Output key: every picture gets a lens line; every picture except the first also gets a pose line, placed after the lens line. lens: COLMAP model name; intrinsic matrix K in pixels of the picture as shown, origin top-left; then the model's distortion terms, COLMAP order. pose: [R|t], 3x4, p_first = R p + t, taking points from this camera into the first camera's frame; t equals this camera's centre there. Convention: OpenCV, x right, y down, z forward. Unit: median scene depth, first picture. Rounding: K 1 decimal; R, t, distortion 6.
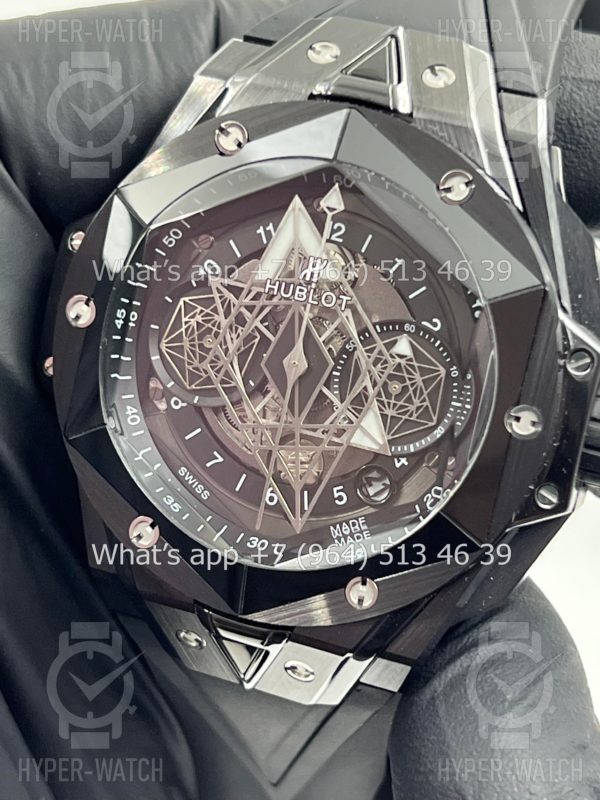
lens RADIAL K [[1949.6, 0, 293.0], [0, 1949.6, 400.8], [0, 0, 1]] dist [0.166359, 0.000000]
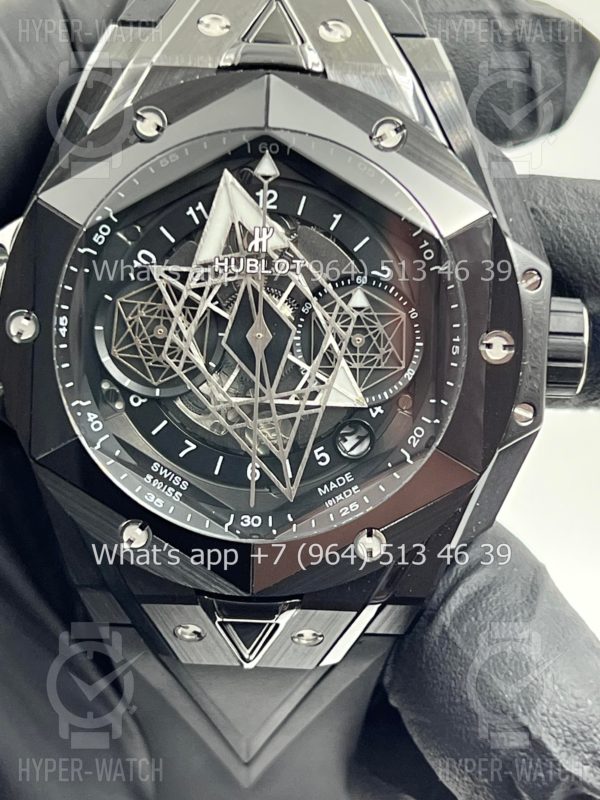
lens RADIAL K [[1949.6, 0, 302.3], [0, 1949.6, 404.7], [0, 0, 1]] dist [0.166359, 0.000000]
pose [[0.942050, -0.198826, 0.270205, -0.253825], [0.195495, 0.979910, 0.039474, -0.019598], [-0.272625, 0.015637, 0.961993, 0.033318]]
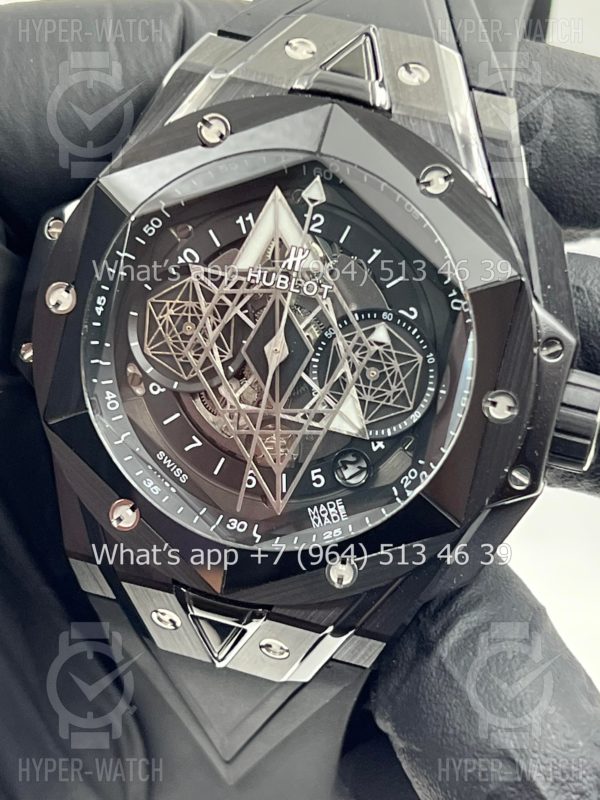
lens RADIAL K [[1949.6, 0, 296.8], [0, 1949.6, 400.5], [0, 0, 1]] dist [0.166359, 0.000000]
pose [[0.994470, 0.001613, 0.105009, -0.095902], [-0.001846, 0.999996, 0.002127, 0.005264], [-0.105005, -0.002309, 0.994469, -0.025565]]
